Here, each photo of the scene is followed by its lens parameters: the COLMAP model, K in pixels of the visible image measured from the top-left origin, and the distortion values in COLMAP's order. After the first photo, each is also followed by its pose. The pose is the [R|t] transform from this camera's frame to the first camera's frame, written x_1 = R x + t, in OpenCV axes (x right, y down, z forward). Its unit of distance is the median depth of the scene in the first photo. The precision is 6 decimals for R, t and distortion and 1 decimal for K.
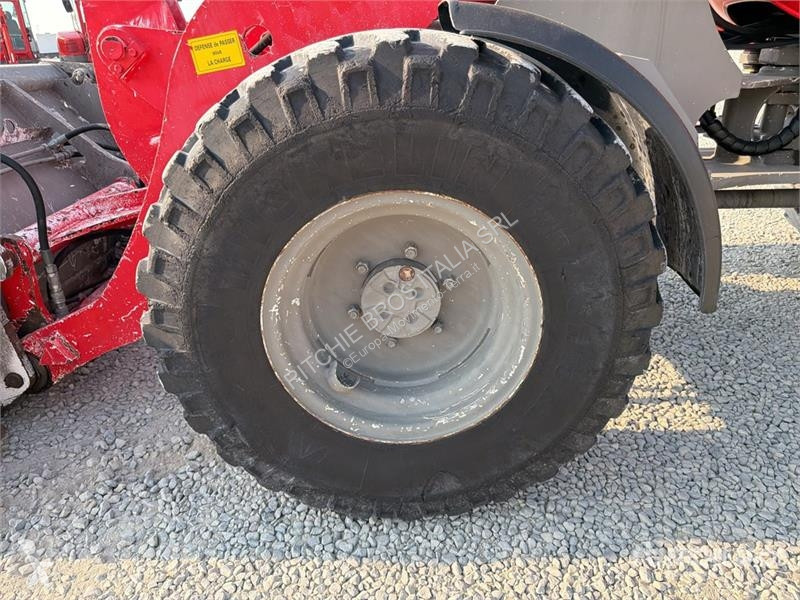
lens RADIAL K [[566.8, 0, 400.0], [0, 566.8, 300.0], [0, 0, 1]] dist [0.084001, -0.117354]
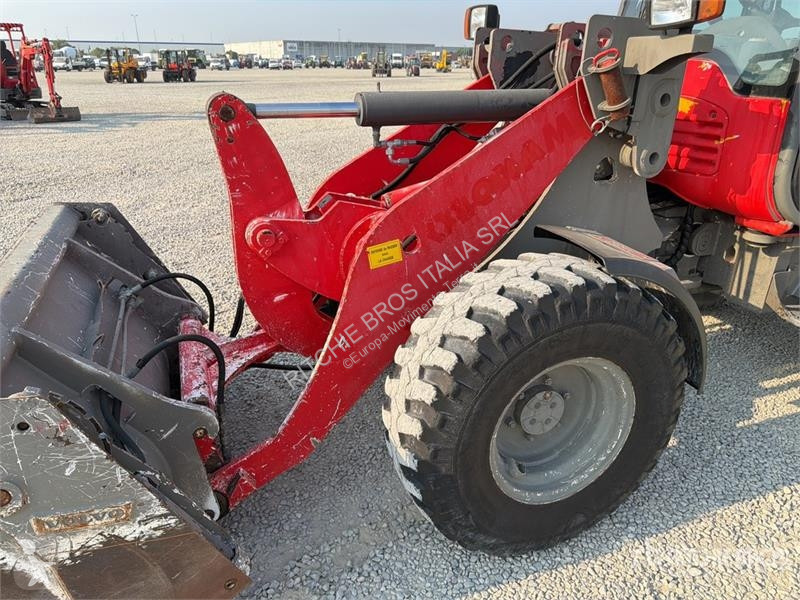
lens RADIAL K [[569.6, 0, 402.9], [0, 569.6, 302.6], [0, 0, 1]] dist [0.060952, -0.080924]
pose [[0.933914, -0.106247, 0.341346, -0.880392], [0.114880, 0.993366, -0.005116, -0.339833], [-0.338538, 0.043992, 0.939924, -0.386750]]
